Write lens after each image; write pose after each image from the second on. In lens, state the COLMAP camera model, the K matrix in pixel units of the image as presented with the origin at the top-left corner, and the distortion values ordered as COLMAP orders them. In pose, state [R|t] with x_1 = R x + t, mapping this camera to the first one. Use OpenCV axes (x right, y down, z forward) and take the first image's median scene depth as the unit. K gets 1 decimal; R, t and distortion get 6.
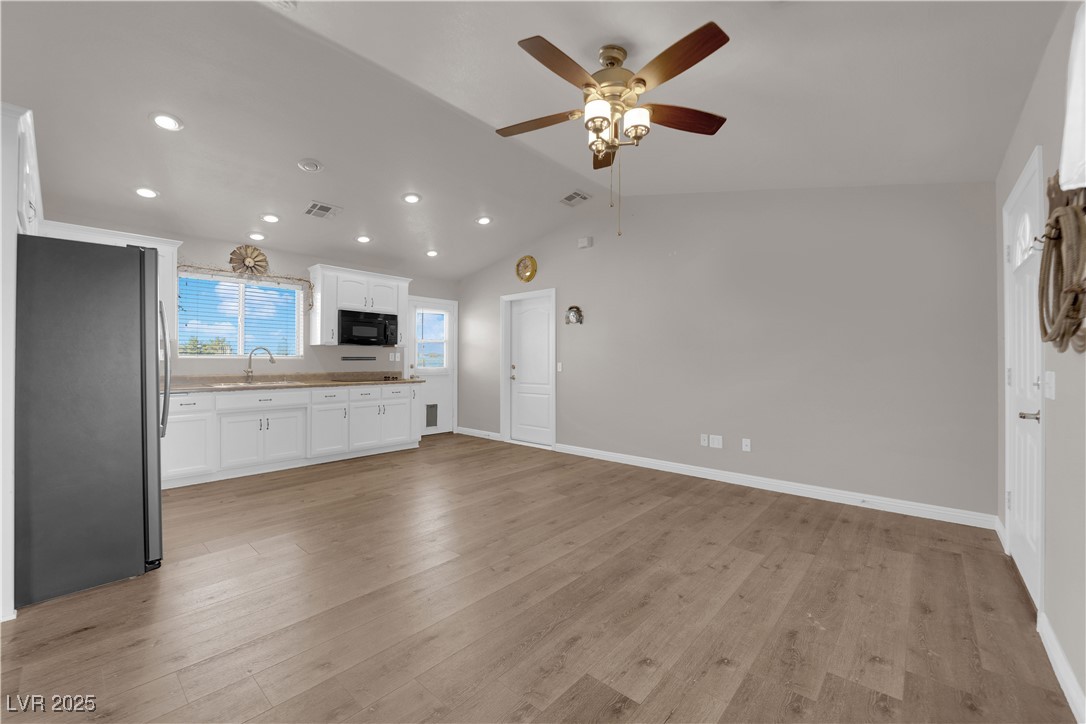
lens RADIAL K [[438.6, 0, 542.6], [0, 438.6, 360.4], [0, 0, 1]] dist [-0.016116, 0.000363]
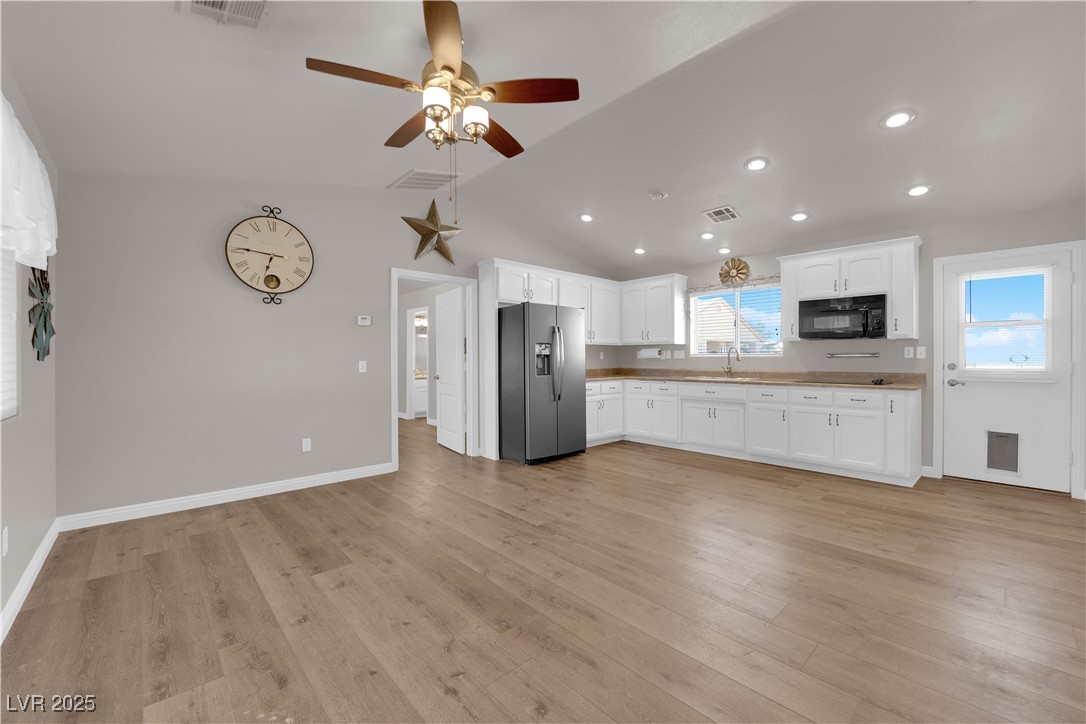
lens RADIAL K [[438.6, 0, 541.8], [0, 438.6, 360.0], [0, 0, 1]] dist [-0.016116, 0.000363]
pose [[-0.105498, 0.001941, -0.994418, 0.673917], [0.001884, 0.999997, 0.001752, 0.002586], [0.994418, -0.001688, -0.105501, 0.790522]]
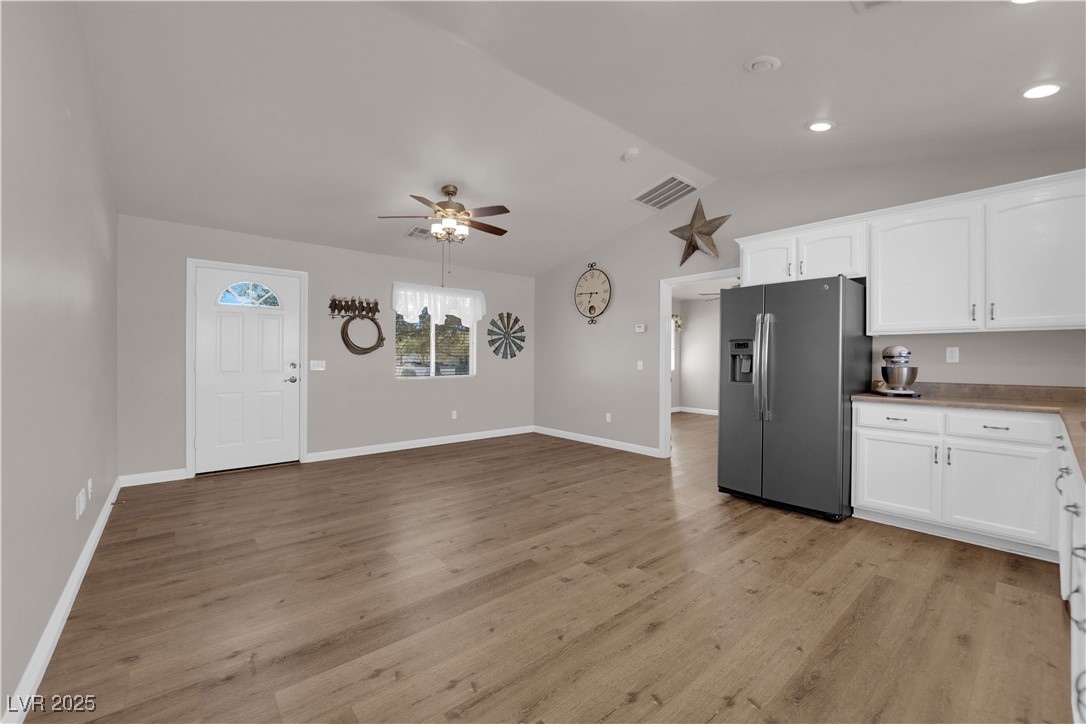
lens RADIAL K [[438.6, 0, 540.7], [0, 438.6, 359.1], [0, 0, 1]] dist [-0.016116, 0.000363]
pose [[-0.988842, -0.006895, 0.148807, -0.298621], [-0.006632, 0.999975, 0.002265, -0.000360], [-0.148819, 0.001253, -0.988864, 1.665010]]
